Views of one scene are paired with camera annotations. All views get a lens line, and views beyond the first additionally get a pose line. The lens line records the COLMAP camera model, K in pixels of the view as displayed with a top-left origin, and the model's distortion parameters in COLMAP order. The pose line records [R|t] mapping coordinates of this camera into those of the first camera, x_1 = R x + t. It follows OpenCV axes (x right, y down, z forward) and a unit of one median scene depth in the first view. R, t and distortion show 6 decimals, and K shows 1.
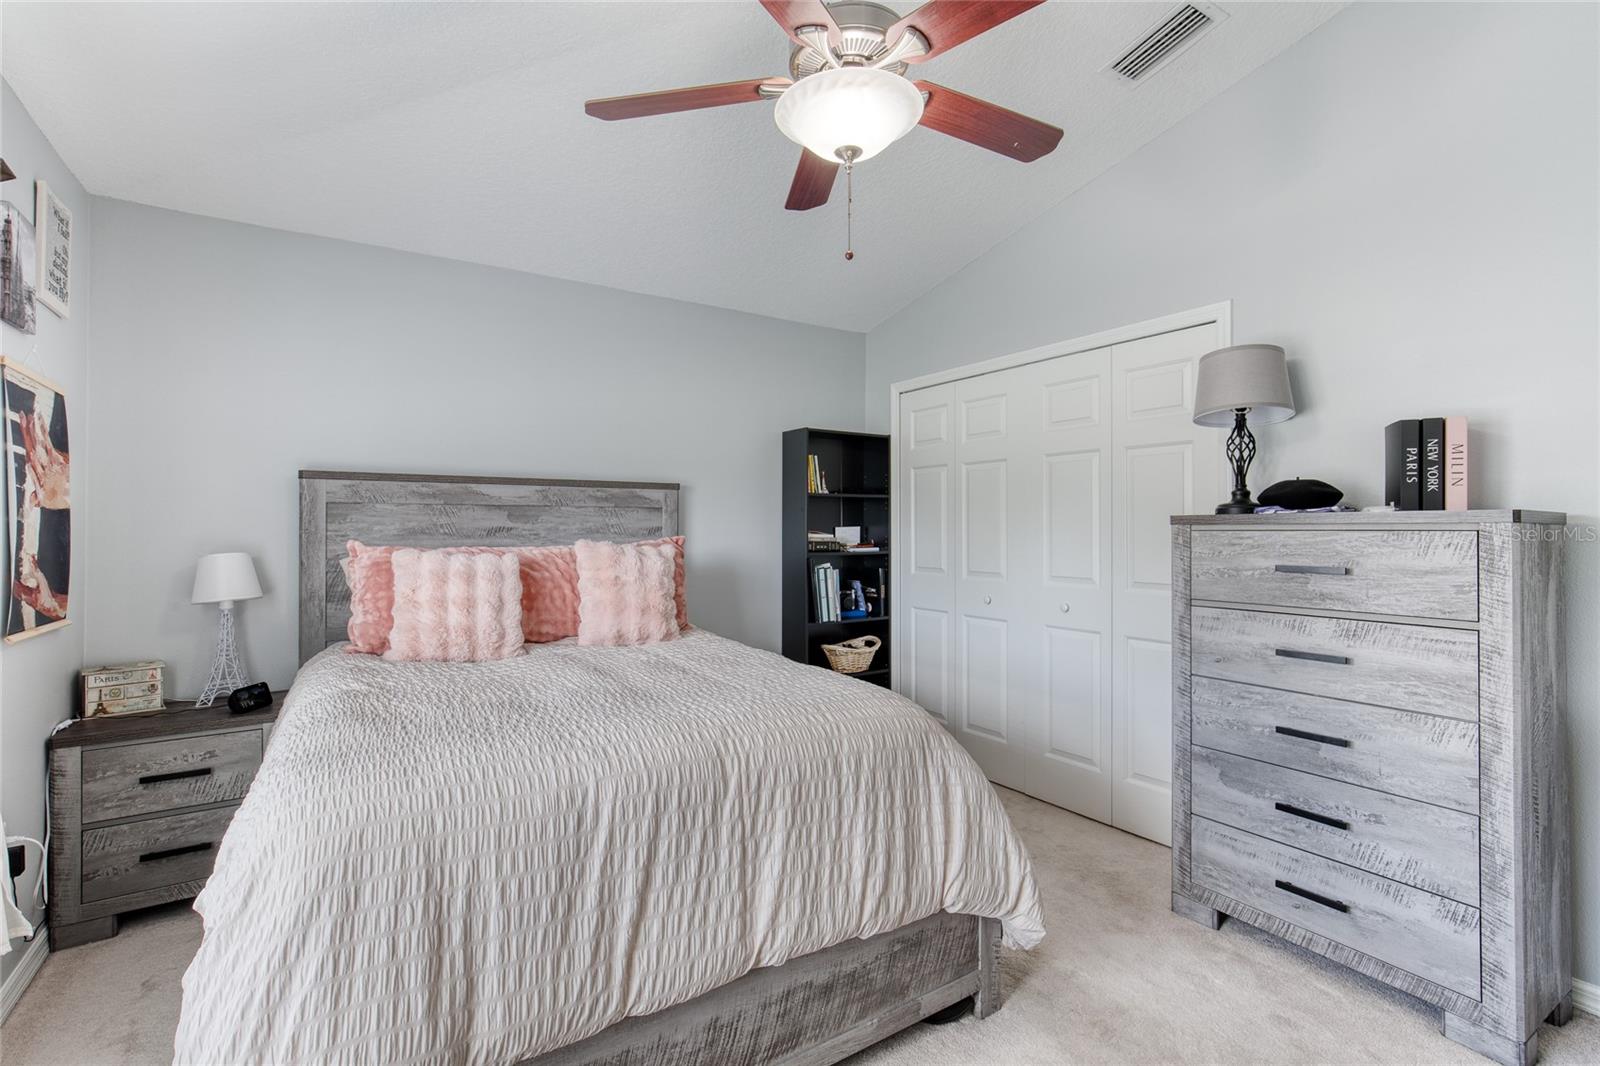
lens RADIAL K [[733.1, 0, 802.5], [0, 733.1, 526.0], [0, 0, 1]] dist [-0.011887, 0.002260]
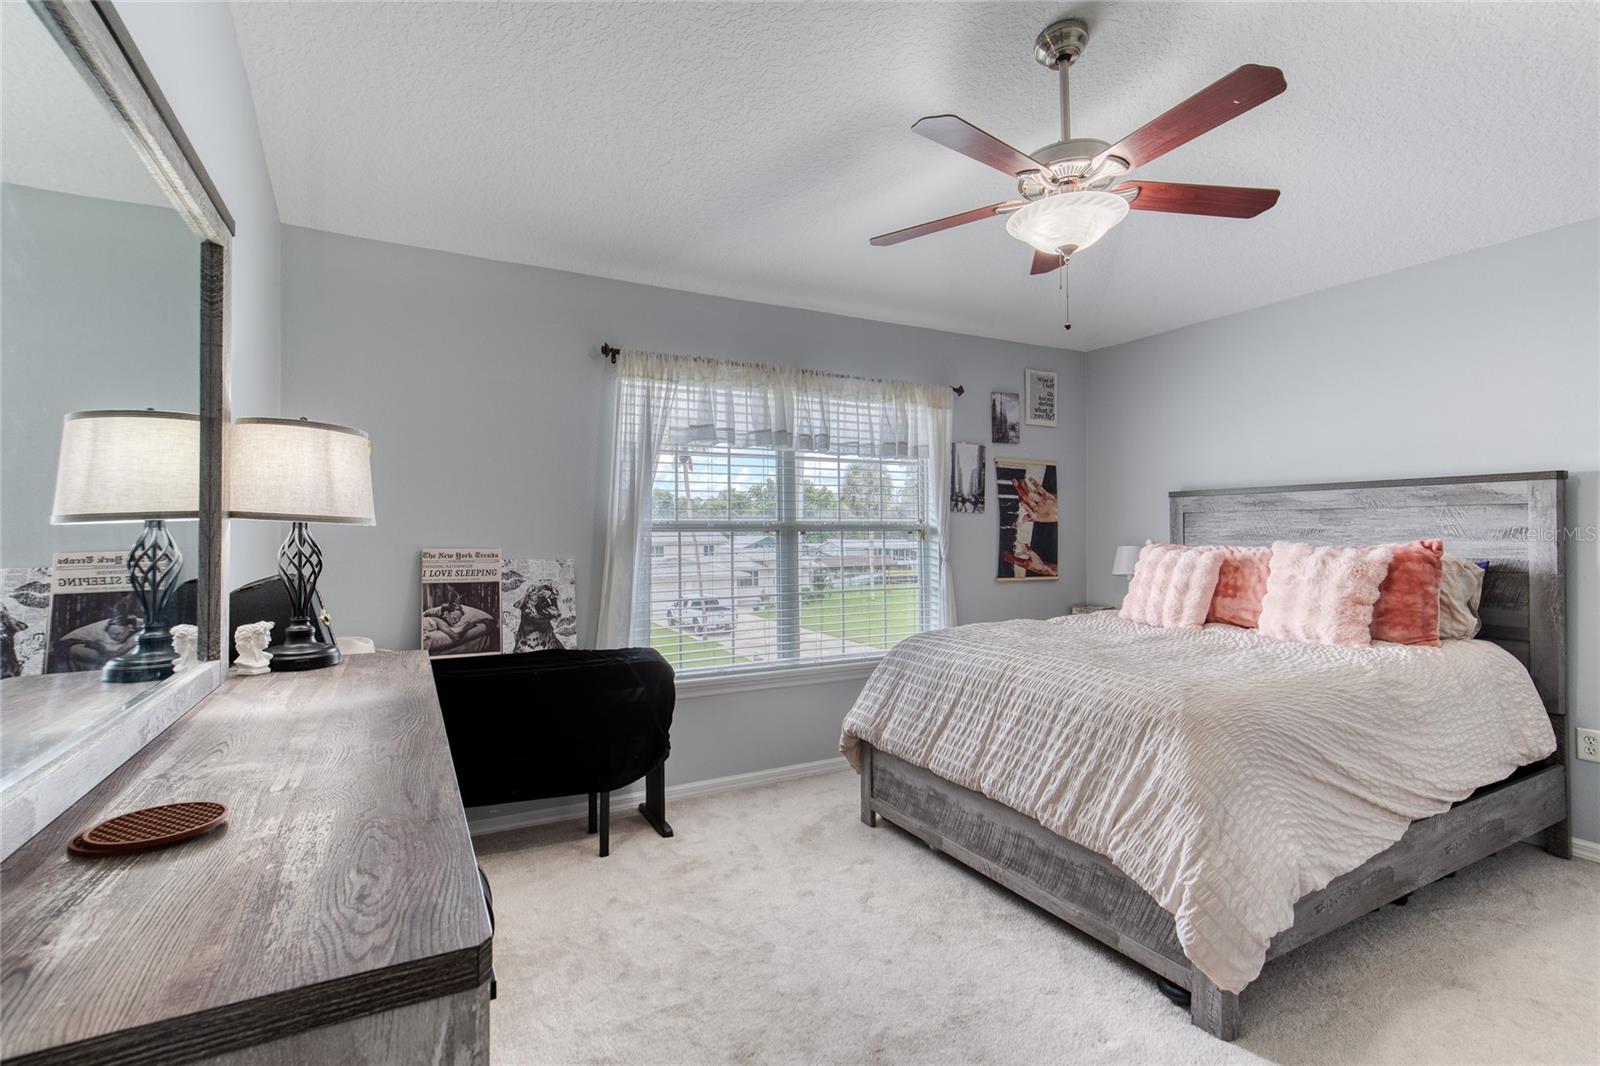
lens RADIAL K [[733.1, 0, 808.3], [0, 733.1, 534.5], [0, 0, 1]] dist [-0.011887, 0.002260]
pose [[-0.066936, 0.003099, -0.997752, 0.897299], [0.005954, 0.999979, 0.002707, 0.001989], [0.997739, -0.005759, -0.066953, 0.387386]]
